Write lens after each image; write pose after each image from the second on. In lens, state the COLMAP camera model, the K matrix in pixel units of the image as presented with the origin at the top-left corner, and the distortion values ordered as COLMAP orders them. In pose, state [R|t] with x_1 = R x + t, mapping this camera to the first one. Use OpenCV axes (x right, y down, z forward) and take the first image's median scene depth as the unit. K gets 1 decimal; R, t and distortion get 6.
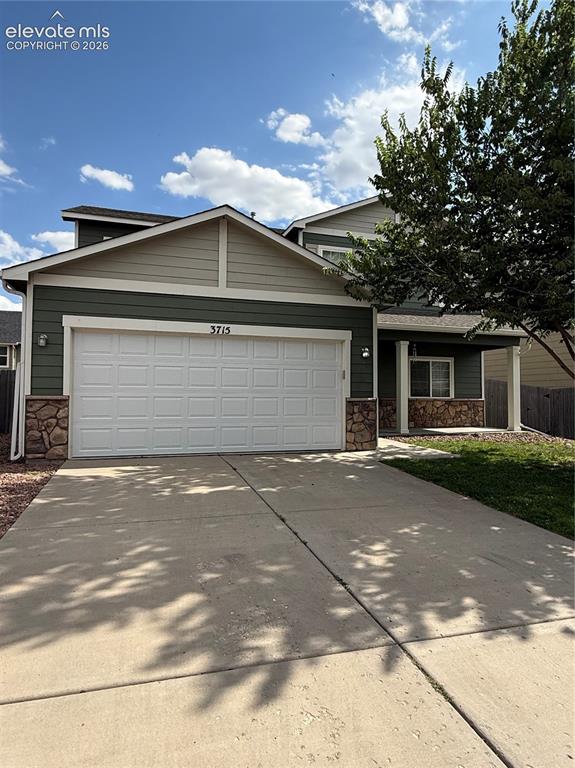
lens RADIAL K [[491.8, 0, 287.5], [0, 491.8, 384.0], [0, 0, 1]] dist [-0.006867, -0.001248]
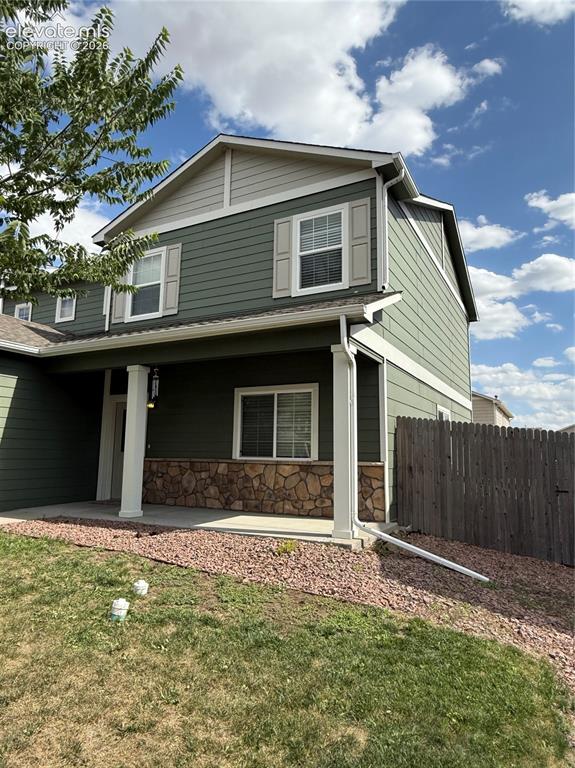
lens RADIAL K [[482.9, 0, 287.5], [0, 482.9, 384.0], [0, 0, 1]] dist [0.003640, -0.000758]
pose [[0.700366, -0.099500, -0.706815, 1.102217], [0.011112, 0.991636, -0.128585, 0.022668], [0.713698, 0.082203, 0.695613, 0.986516]]
